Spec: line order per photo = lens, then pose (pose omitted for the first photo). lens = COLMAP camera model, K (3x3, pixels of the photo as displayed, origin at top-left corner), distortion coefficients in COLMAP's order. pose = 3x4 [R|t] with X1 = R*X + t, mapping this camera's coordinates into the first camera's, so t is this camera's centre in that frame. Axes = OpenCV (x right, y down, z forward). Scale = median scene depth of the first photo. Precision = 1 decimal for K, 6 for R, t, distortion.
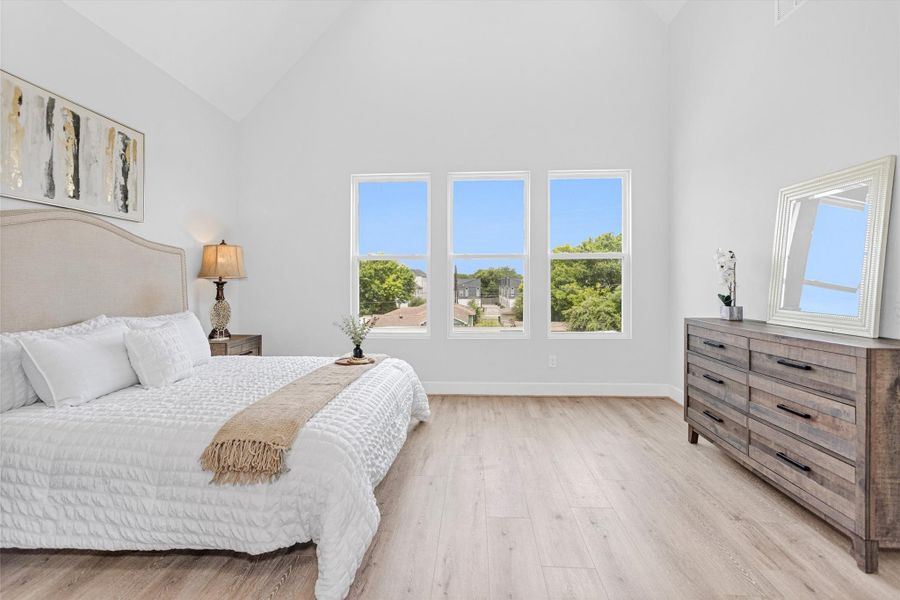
lens RADIAL K [[409.3, 0, 450.1], [0, 409.3, 284.3], [0, 0, 1]] dist [-0.000005, 0.000235]
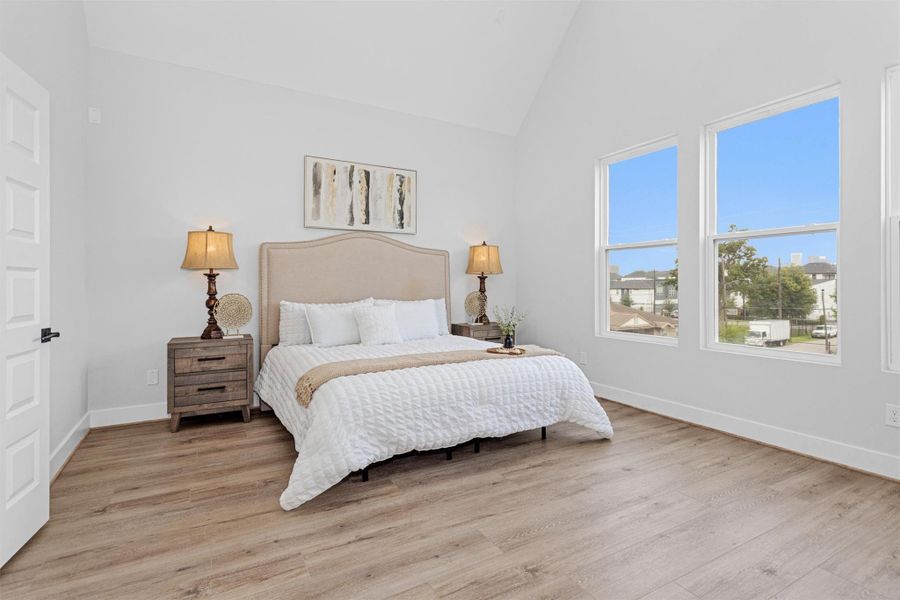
lens RADIAL K [[429.5, 0, 445.9], [0, 429.5, 285.2], [0, 0, 1]] dist [0.002803, 0.000879]
pose [[0.554294, -0.001331, -0.832320, 0.625098], [0.001427, 0.999999, -0.000649, 0.029525], [0.832319, -0.000828, 0.554296, 0.318045]]
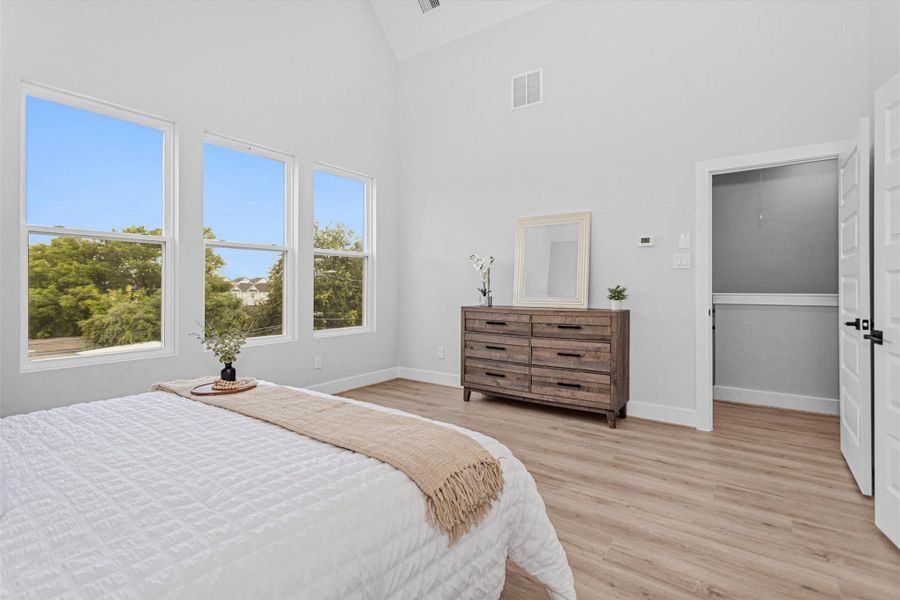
lens RADIAL K [[425.8, 0, 445.5], [0, 425.8, 288.0], [0, 0, 1]] dist [0.002257, 0.000657]
pose [[0.544353, 0.000404, 0.838856, -0.658098], [-0.002107, 0.999997, 0.000885, 0.025884], [-0.838854, -0.002250, 0.544352, 0.344320]]
